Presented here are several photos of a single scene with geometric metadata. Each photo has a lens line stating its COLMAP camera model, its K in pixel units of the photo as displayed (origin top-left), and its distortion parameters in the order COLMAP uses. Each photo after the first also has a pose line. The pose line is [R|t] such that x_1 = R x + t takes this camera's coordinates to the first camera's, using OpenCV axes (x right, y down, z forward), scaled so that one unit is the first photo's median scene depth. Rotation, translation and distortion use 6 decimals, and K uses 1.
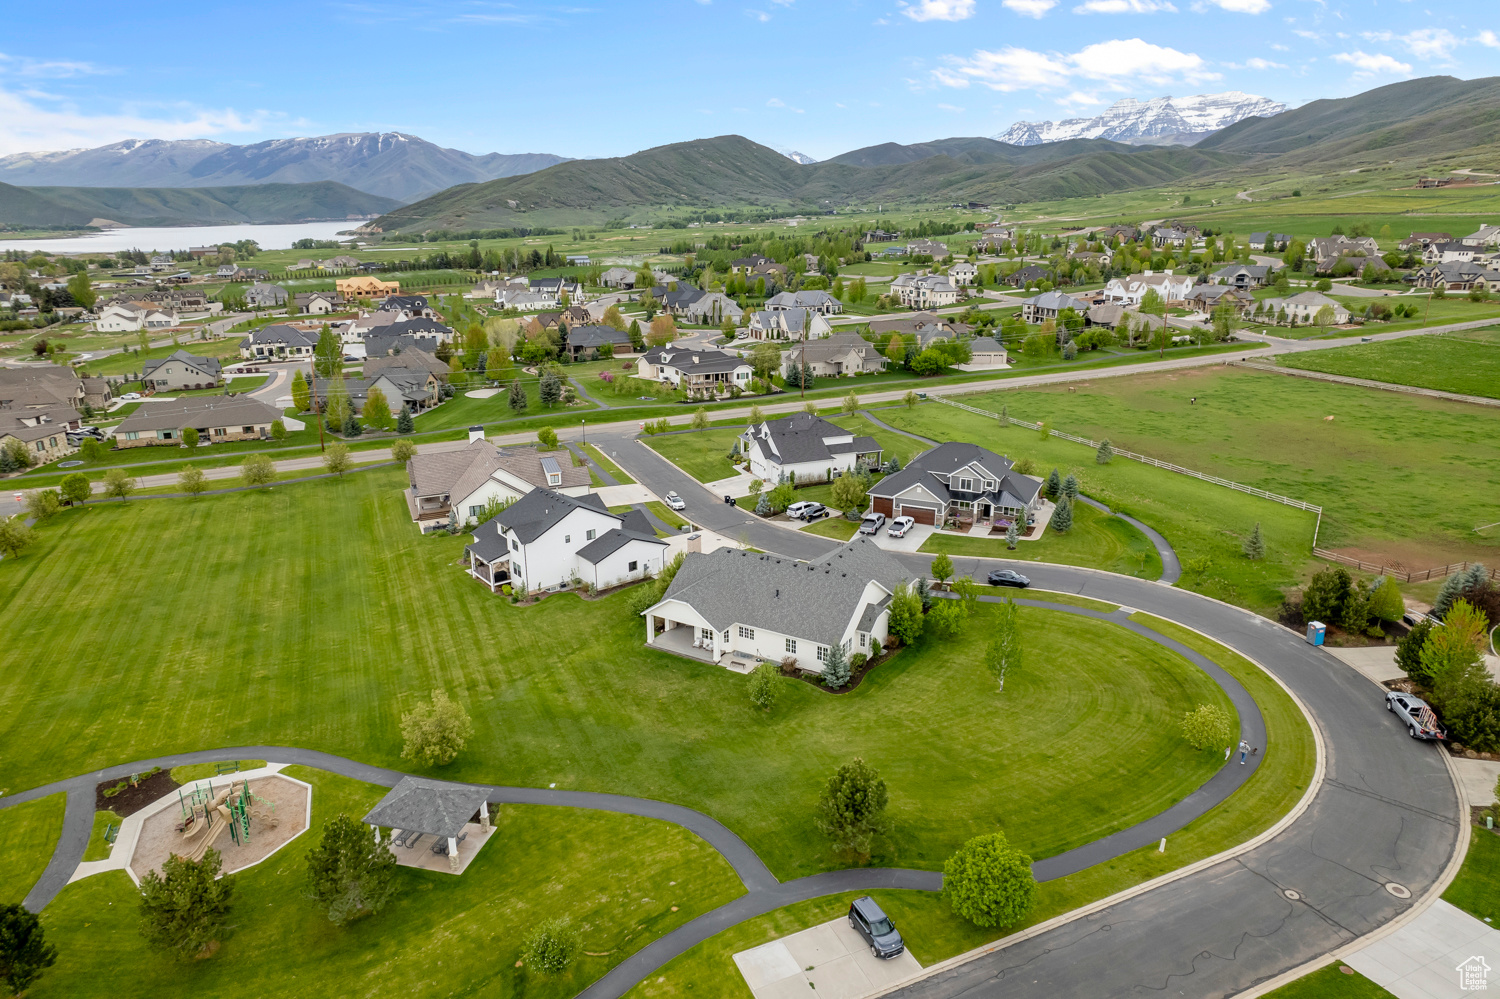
lens RADIAL K [[958.2, 0, 753.3], [0, 958.2, 506.0], [0, 0, 1]] dist [-0.081630, 0.073699]
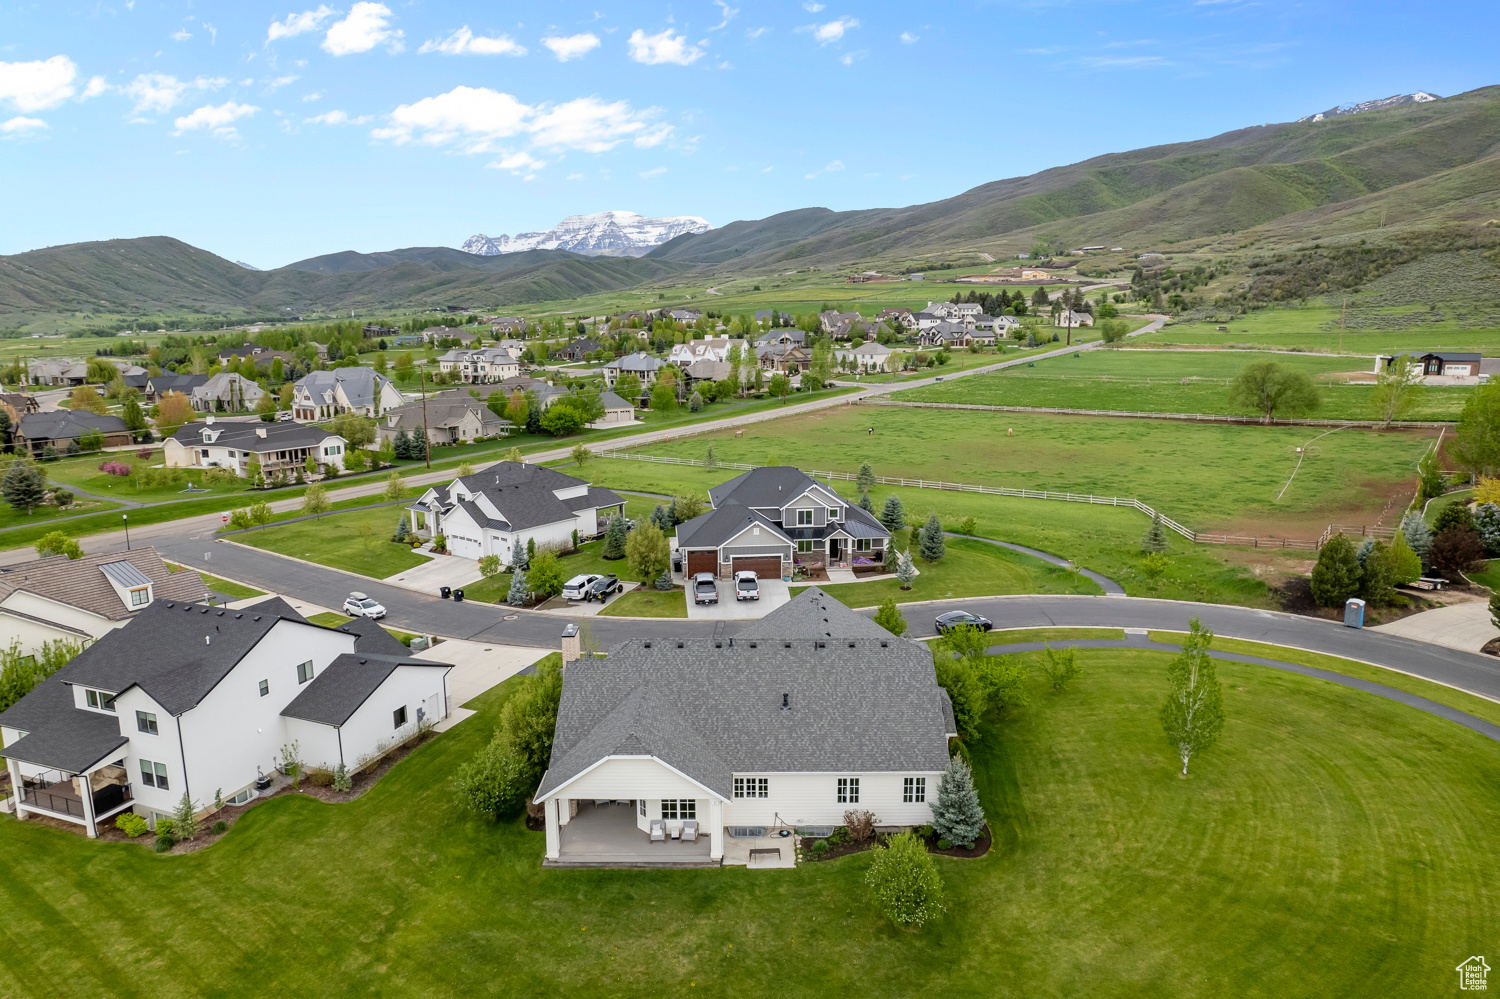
lens RADIAL K [[958.2, 0, 753.3], [0, 958.2, 506.0], [0, 0, 1]] dist [-0.081630, 0.073699]
pose [[0.861425, -0.101757, 0.497587, -0.095658], [0.155470, 0.985524, -0.067609, 0.006546], [-0.483504, 0.135599, 0.864776, 0.204640]]
